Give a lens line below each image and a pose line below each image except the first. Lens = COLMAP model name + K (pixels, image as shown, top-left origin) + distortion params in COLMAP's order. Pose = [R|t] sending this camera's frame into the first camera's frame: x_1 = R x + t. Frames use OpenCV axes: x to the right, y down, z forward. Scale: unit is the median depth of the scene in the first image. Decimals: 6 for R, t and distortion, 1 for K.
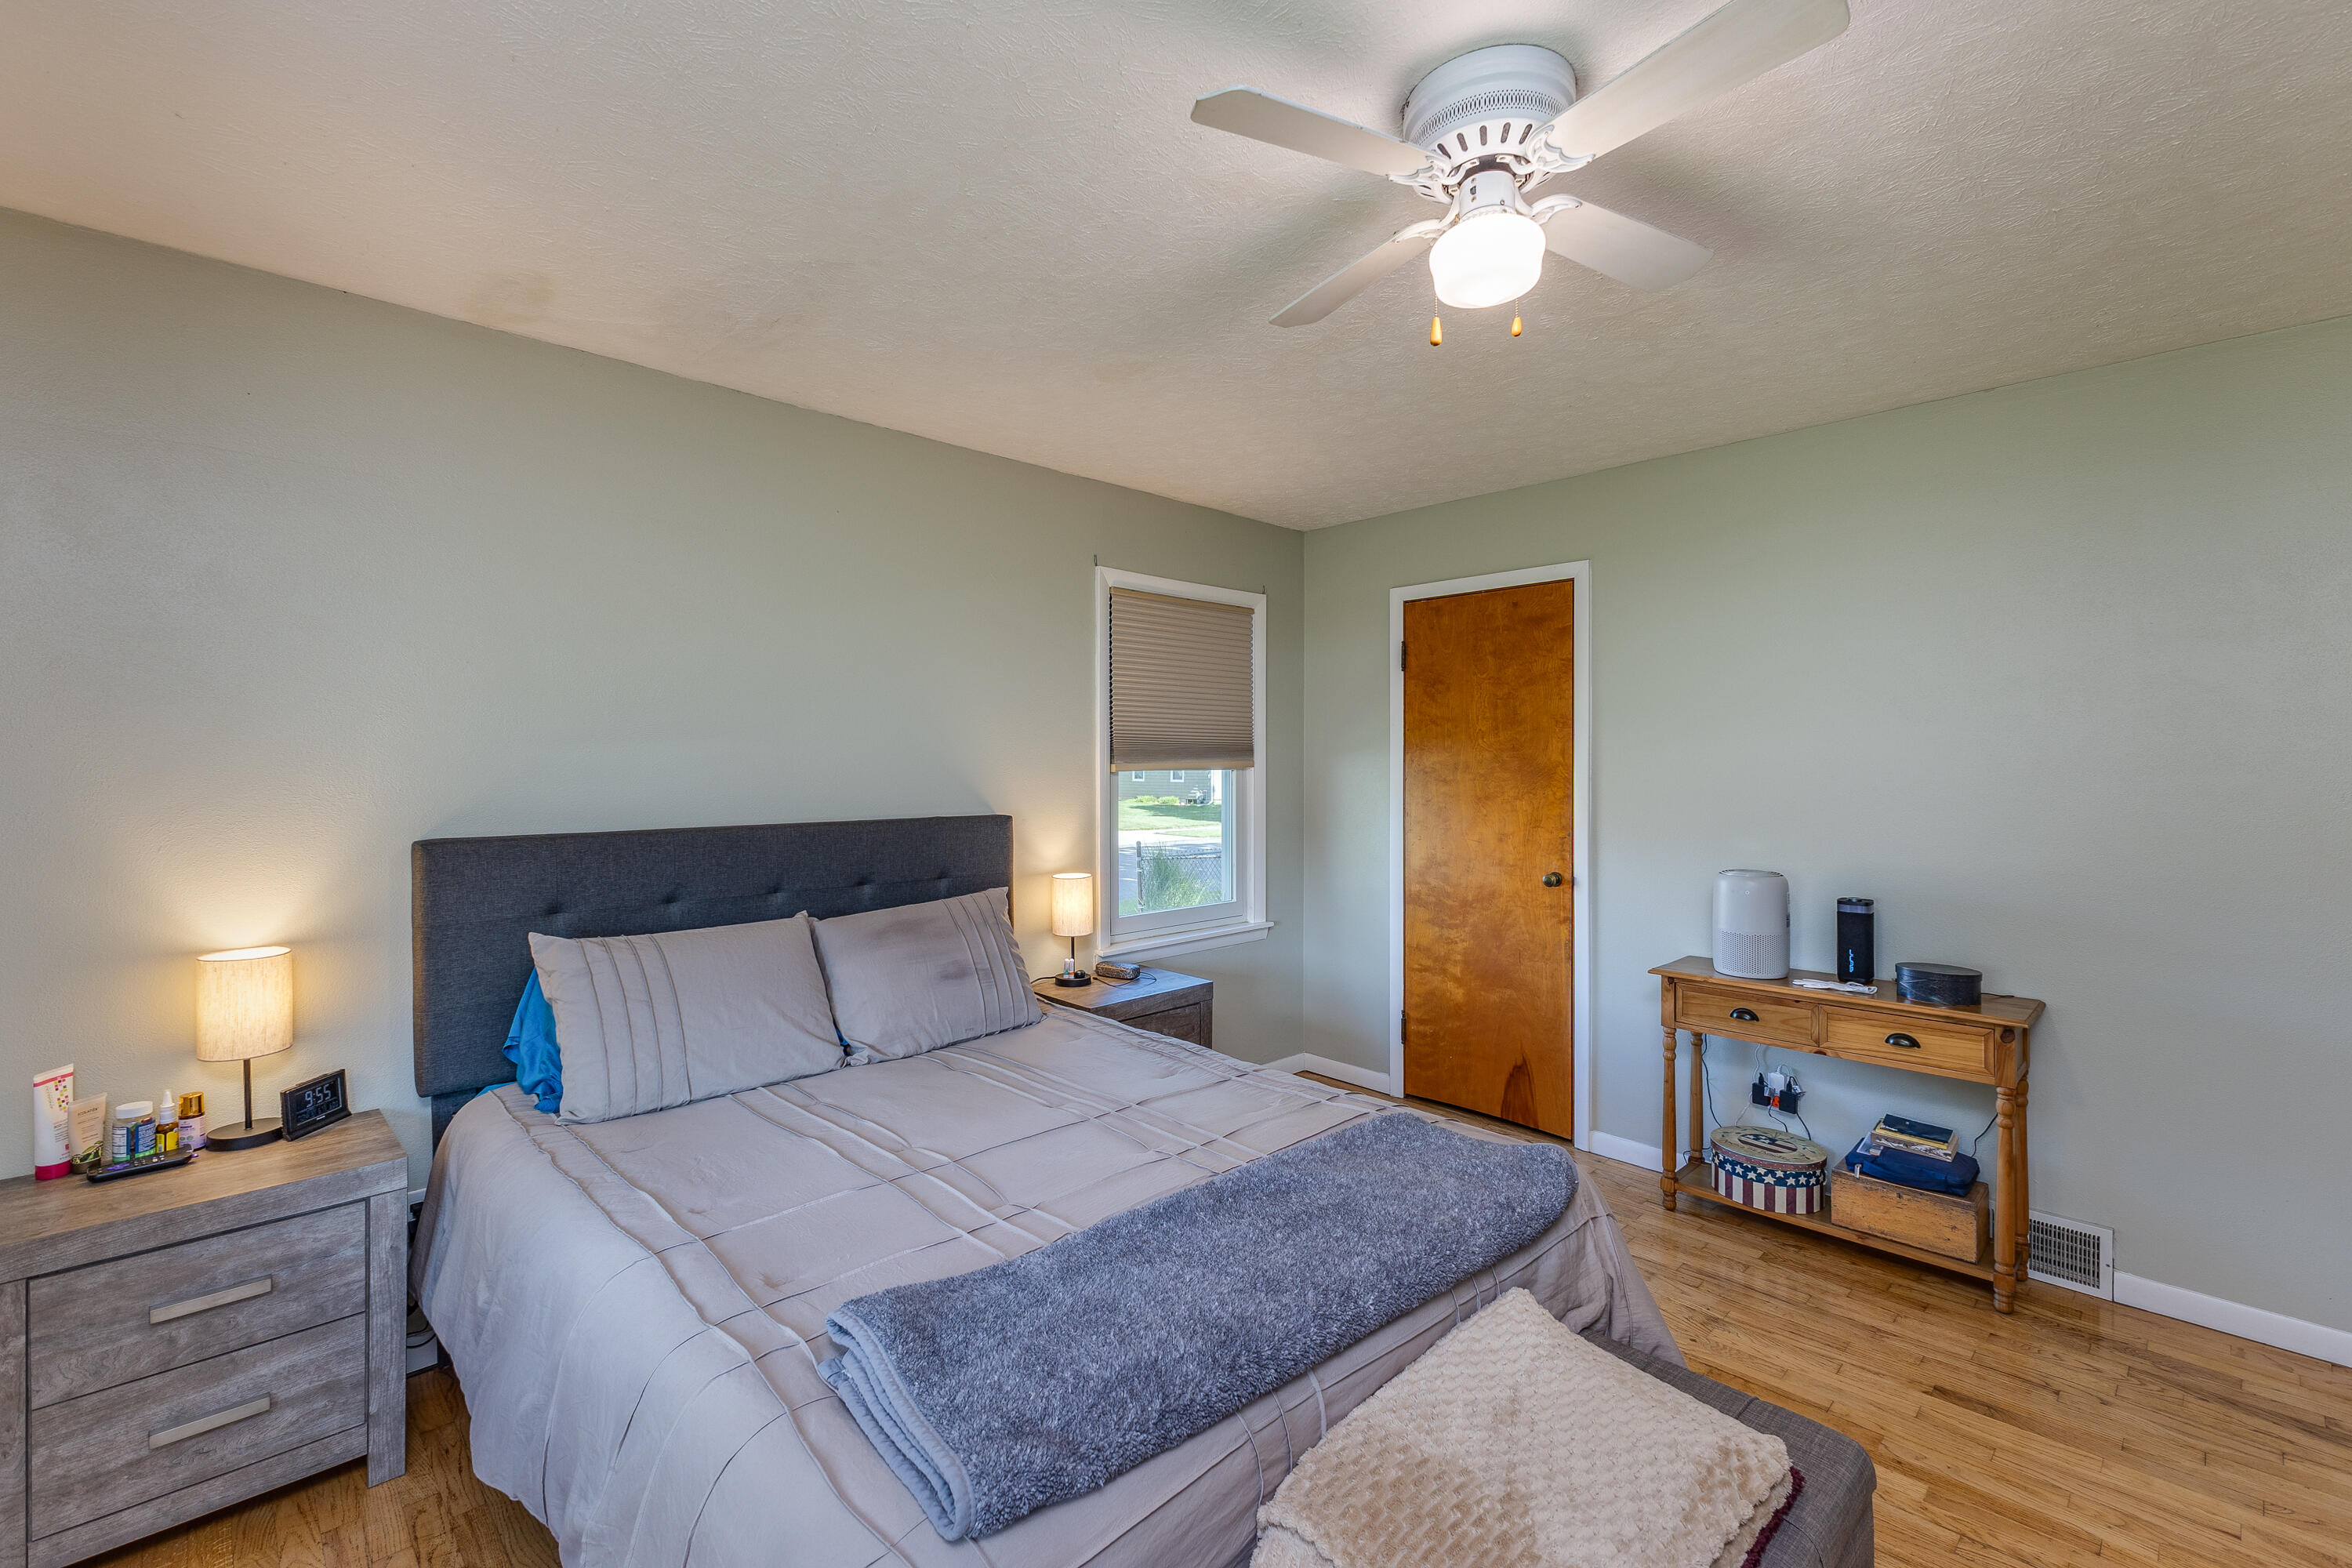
lens RADIAL K [[1007.5, 0, 1176.0], [0, 1007.5, 769.8], [0, 0, 1]] dist [0.000955, 0.000050]
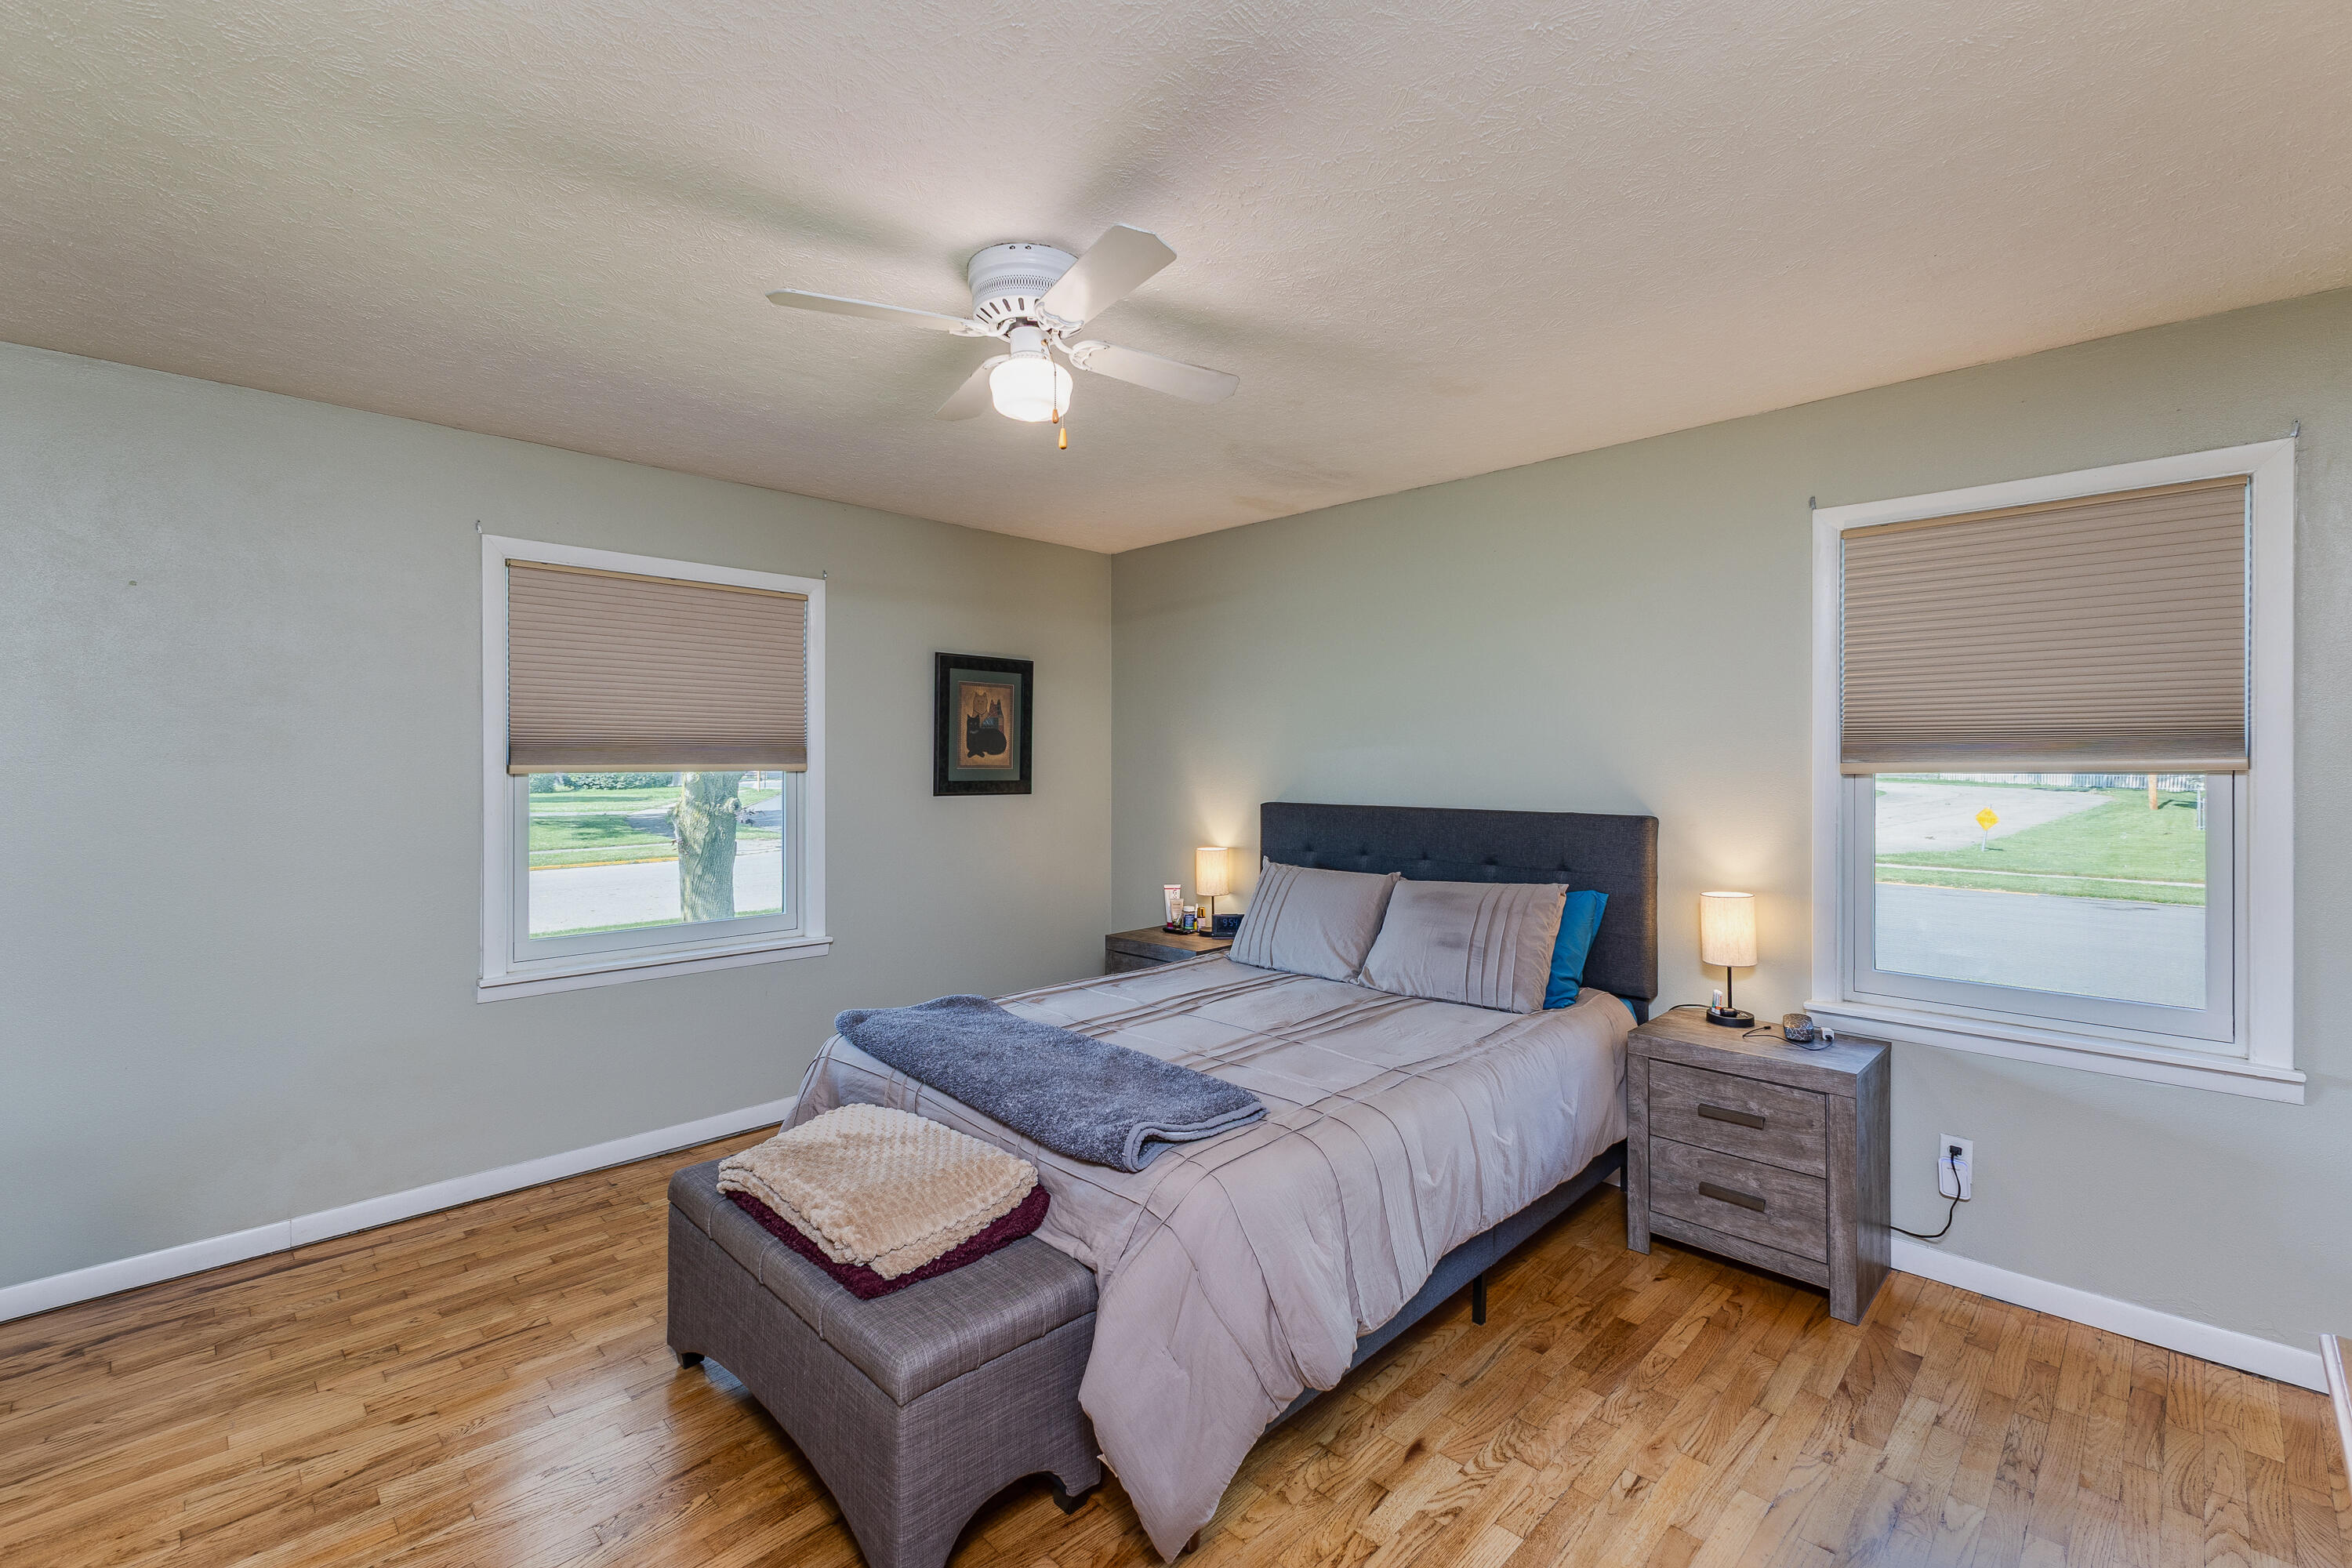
lens RADIAL K [[1007.5, 0, 1176.0], [0, 1007.5, 769.8], [0, 0, 1]] dist [0.000955, 0.000050]
pose [[0.020210, 0.009609, -0.999750, 1.761120], [-0.006069, 0.999937, 0.009488, -0.011760], [0.999777, 0.005876, 0.020267, 1.241308]]
